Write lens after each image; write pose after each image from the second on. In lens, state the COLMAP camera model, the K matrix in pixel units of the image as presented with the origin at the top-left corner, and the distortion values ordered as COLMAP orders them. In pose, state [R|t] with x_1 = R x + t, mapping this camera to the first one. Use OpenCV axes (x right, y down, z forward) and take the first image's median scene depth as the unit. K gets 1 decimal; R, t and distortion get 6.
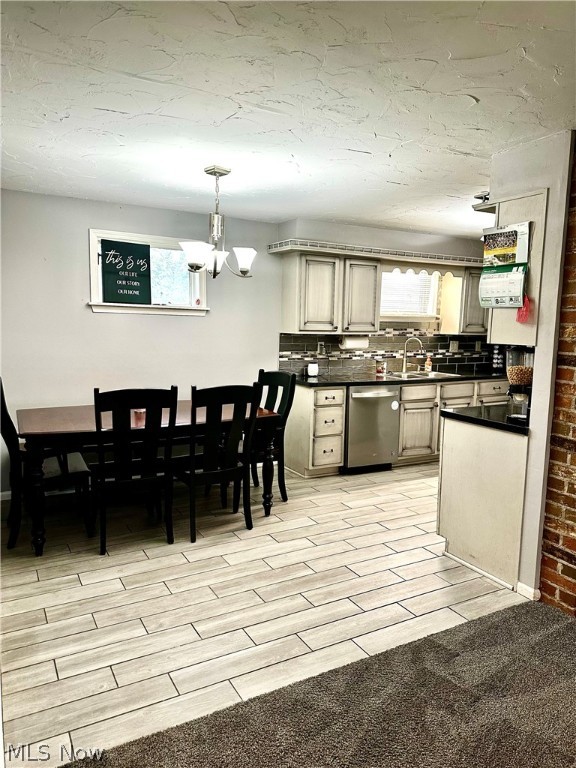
lens RADIAL K [[534.5, 0, 290.3], [0, 534.5, 389.1], [0, 0, 1]] dist [0.145720, -0.243549]
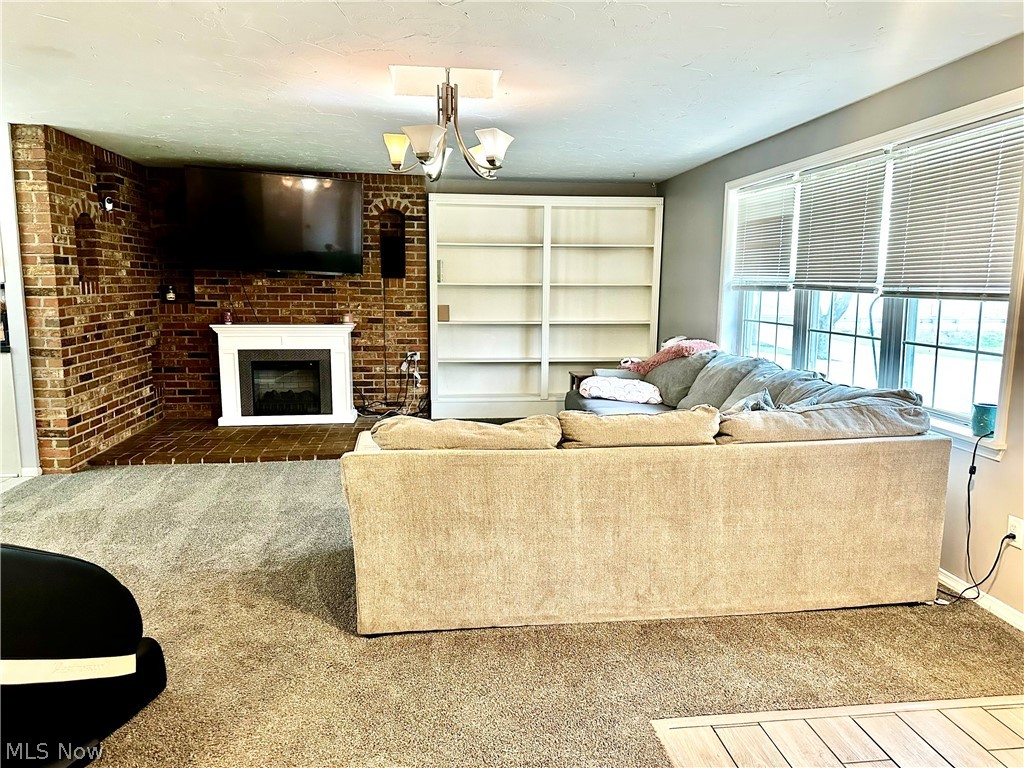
lens RADIAL K [[716.4, 0, 512.0], [0, 716.4, 384.0], [0, 0, 1]] dist [0.140147, -0.174766]
pose [[0.385665, -0.147459, 0.910779, -0.381242], [0.114040, 0.987195, 0.111542, 0.054383], [-0.915564, 0.060847, 0.397543, -0.418819]]
